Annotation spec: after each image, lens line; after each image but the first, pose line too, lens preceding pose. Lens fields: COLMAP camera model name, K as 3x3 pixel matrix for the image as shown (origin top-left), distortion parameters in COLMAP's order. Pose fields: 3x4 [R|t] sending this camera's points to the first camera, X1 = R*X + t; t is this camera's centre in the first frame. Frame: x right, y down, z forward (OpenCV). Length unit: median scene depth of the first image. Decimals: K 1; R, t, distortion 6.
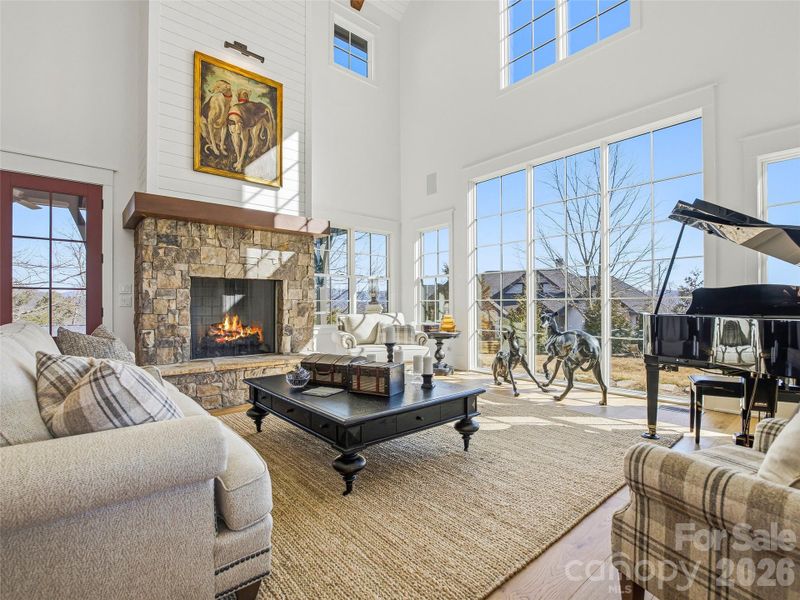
lens RADIAL K [[389.0, 0, 399.3], [0, 389.0, 303.6], [0, 0, 1]] dist [-0.001843, -0.000600]
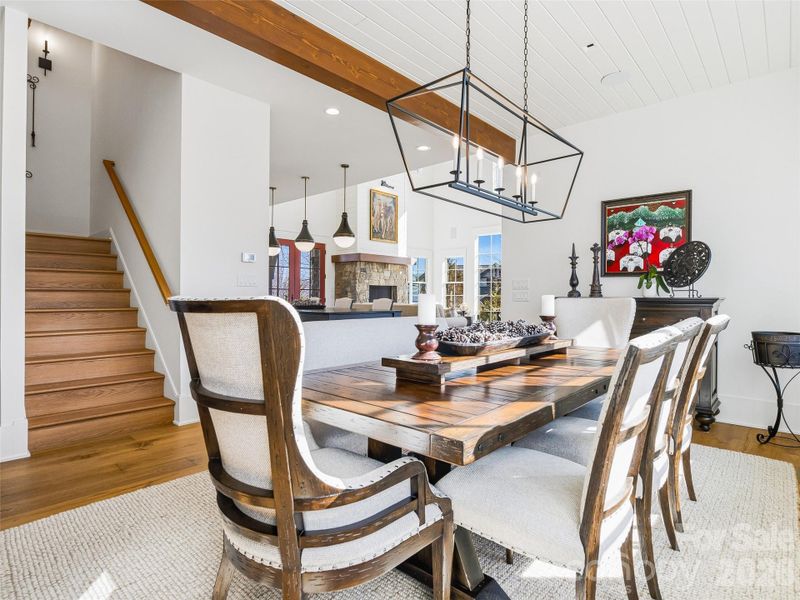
lens RADIAL K [[426.6, 0, 403.1], [0, 426.6, 297.8], [0, 0, 1]] dist [-0.000128, 0.000319]
pose [[0.991843, 0.011891, 0.126912, -0.623530], [-0.013371, 0.999852, 0.010817, -0.022415], [-0.126764, -0.012426, 0.991855, -1.515491]]
